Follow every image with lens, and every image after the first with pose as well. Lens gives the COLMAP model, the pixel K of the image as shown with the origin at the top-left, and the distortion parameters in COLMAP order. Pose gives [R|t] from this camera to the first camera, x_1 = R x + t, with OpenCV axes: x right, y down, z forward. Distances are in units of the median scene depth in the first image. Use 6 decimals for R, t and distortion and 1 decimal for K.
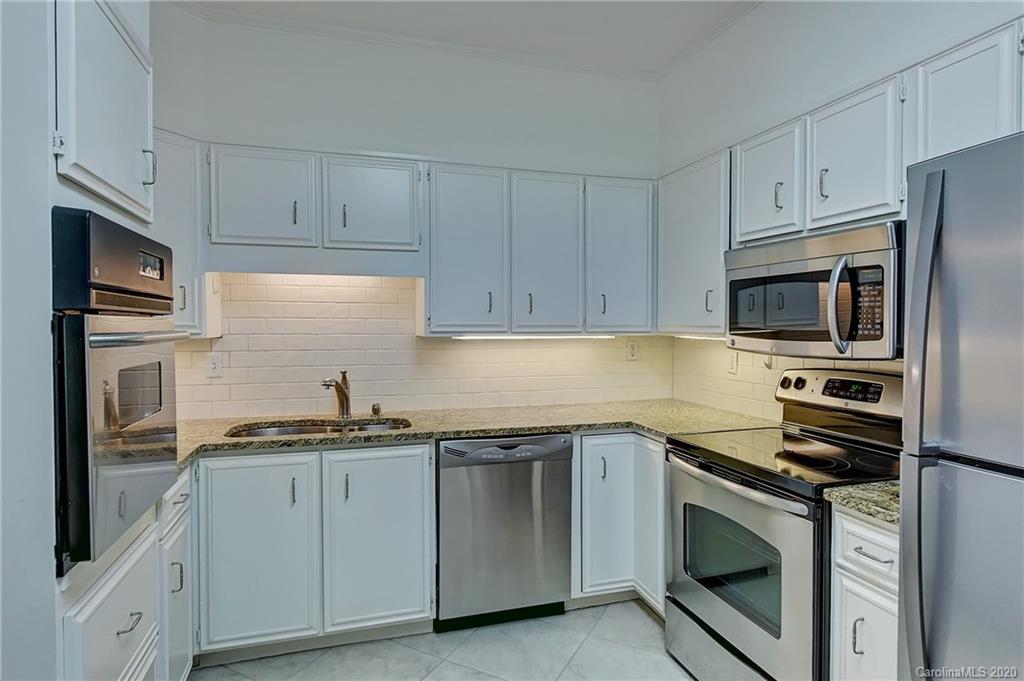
lens RADIAL K [[577.8, 0, 513.1], [0, 577.8, 334.4], [0, 0, 1]] dist [0.003441, 0.000371]
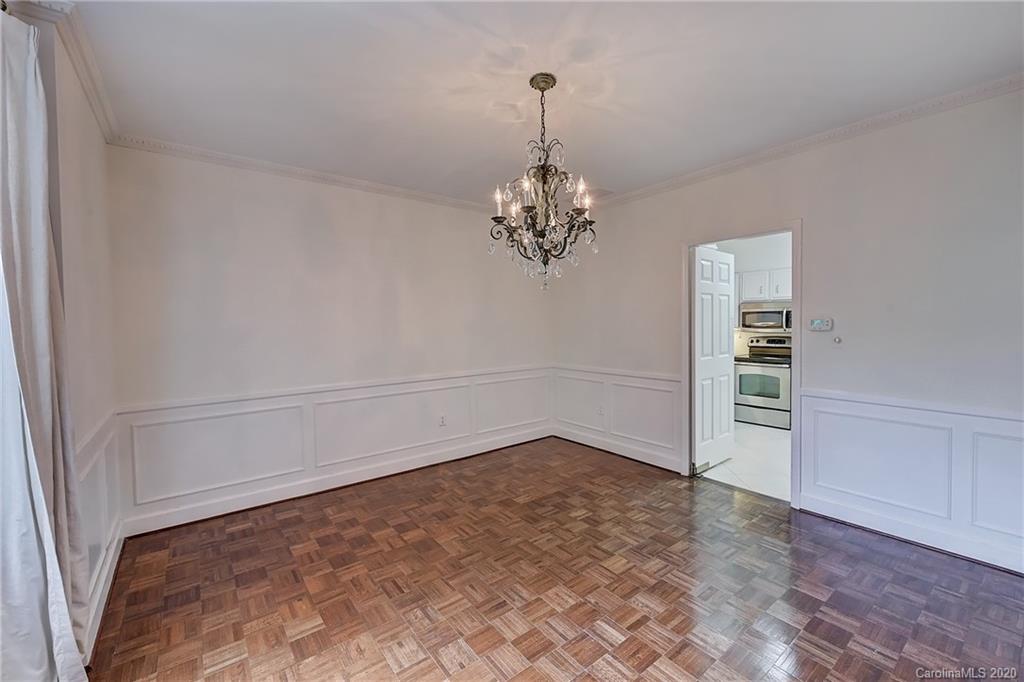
lens RADIAL K [[424.7, 0, 514.5], [0, 424.7, 338.3], [0, 0, 1]] dist [-0.002915, -0.000732]
pose [[0.936852, -0.014304, 0.349432, -1.825710], [0.009429, 0.999833, 0.015647, 0.014018], [-0.349598, -0.011364, 0.936831, -0.917513]]
